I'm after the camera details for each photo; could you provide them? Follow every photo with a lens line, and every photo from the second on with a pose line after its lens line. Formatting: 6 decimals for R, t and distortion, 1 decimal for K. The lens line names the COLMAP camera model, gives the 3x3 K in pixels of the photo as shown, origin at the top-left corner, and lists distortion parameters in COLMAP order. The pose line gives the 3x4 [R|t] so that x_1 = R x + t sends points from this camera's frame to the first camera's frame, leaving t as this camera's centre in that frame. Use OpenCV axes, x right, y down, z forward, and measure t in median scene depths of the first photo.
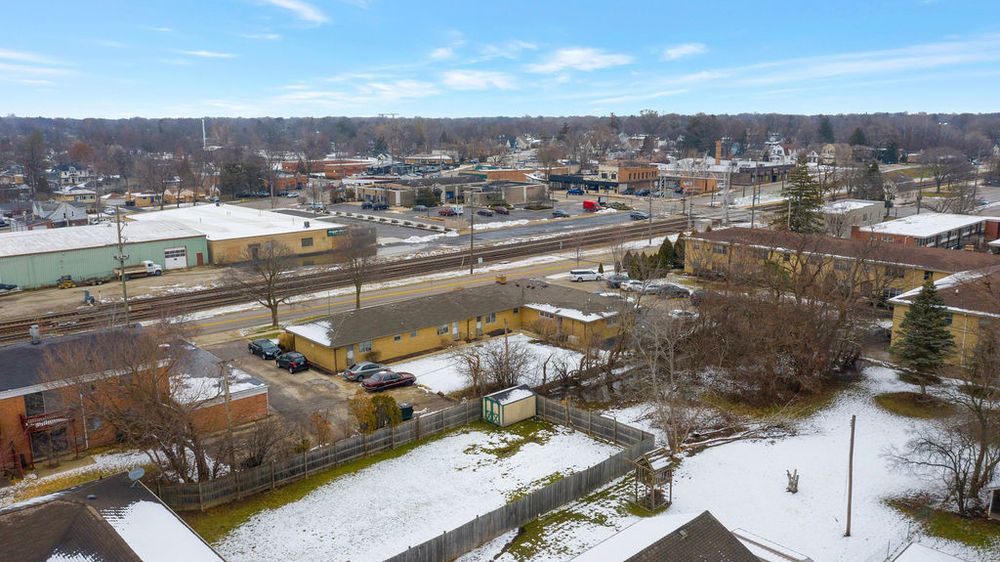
lens RADIAL K [[791.4, 0, 498.4], [0, 791.4, 276.3], [0, 0, 1]] dist [-0.016428, 0.004794]
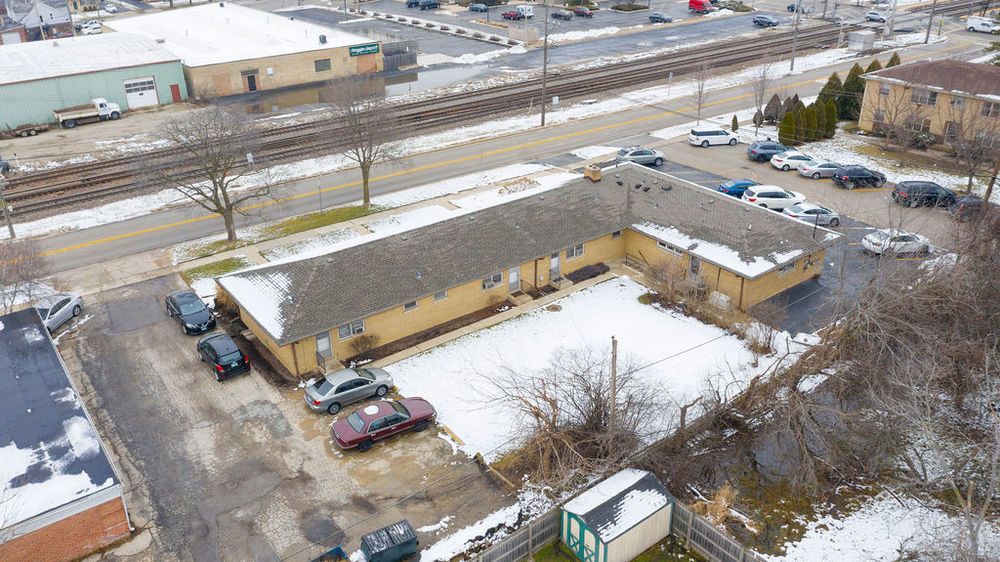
lens RADIAL K [[791.4, 0, 498.4], [0, 791.4, 276.3], [0, 0, 1]] dist [-0.016428, 0.004794]
pose [[0.996264, 0.031053, -0.080587, -0.012966], [-0.008910, 0.965101, 0.261726, -0.057845], [0.085902, -0.260030, 0.961772, 0.299861]]
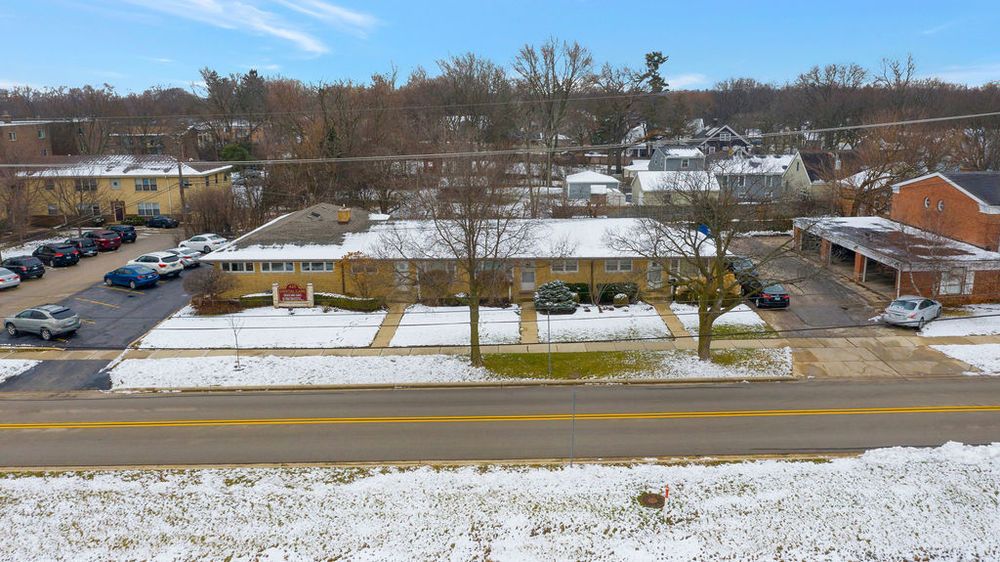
lens RADIAL K [[791.4, 0, 498.4], [0, 791.4, 276.3], [0, 0, 1]] dist [-0.016428, 0.004794]
pose [[-0.740753, -0.134432, 0.658189, -0.354678], [0.144788, 0.924796, 0.351836, -0.107794], [-0.655989, 0.355922, -0.665582, 1.002158]]
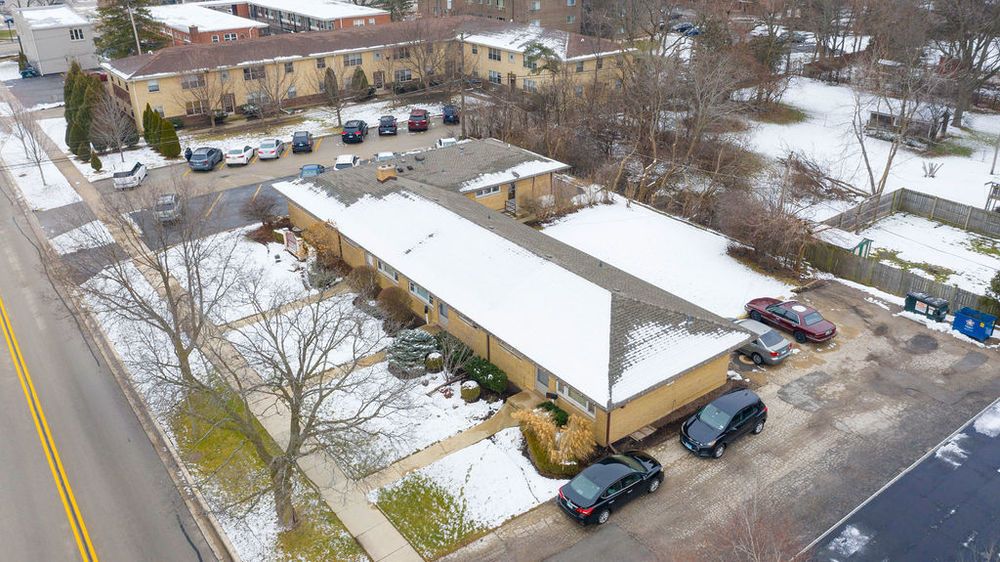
lens RADIAL K [[791.4, 0, 498.4], [0, 791.4, 276.3], [0, 0, 1]] dist [-0.016428, 0.004794]
pose [[0.091932, -0.425994, 0.900043, -0.389195], [0.208054, 0.892139, 0.401001, -0.103080], [-0.973787, 0.150393, 0.170646, 0.634178]]
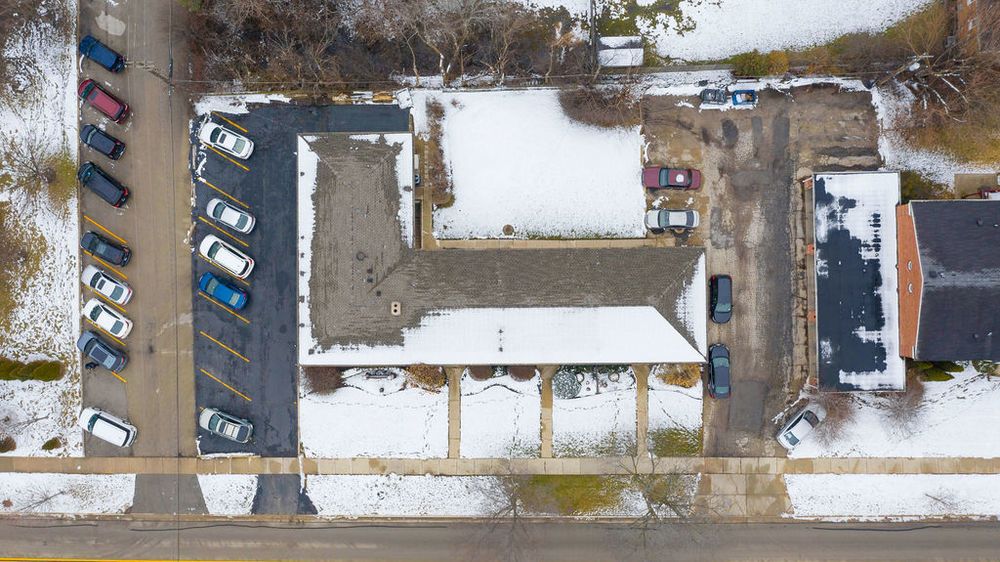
lens RADIAL K [[791.4, 0, 498.4], [0, 791.4, 276.3], [0, 0, 1]] dist [-0.016428, 0.004794]
pose [[-0.750303, -0.660082, 0.036558, -0.053535], [0.156585, -0.123718, 0.979885, -0.494730], [-0.642282, 0.740935, 0.196185, 0.592940]]
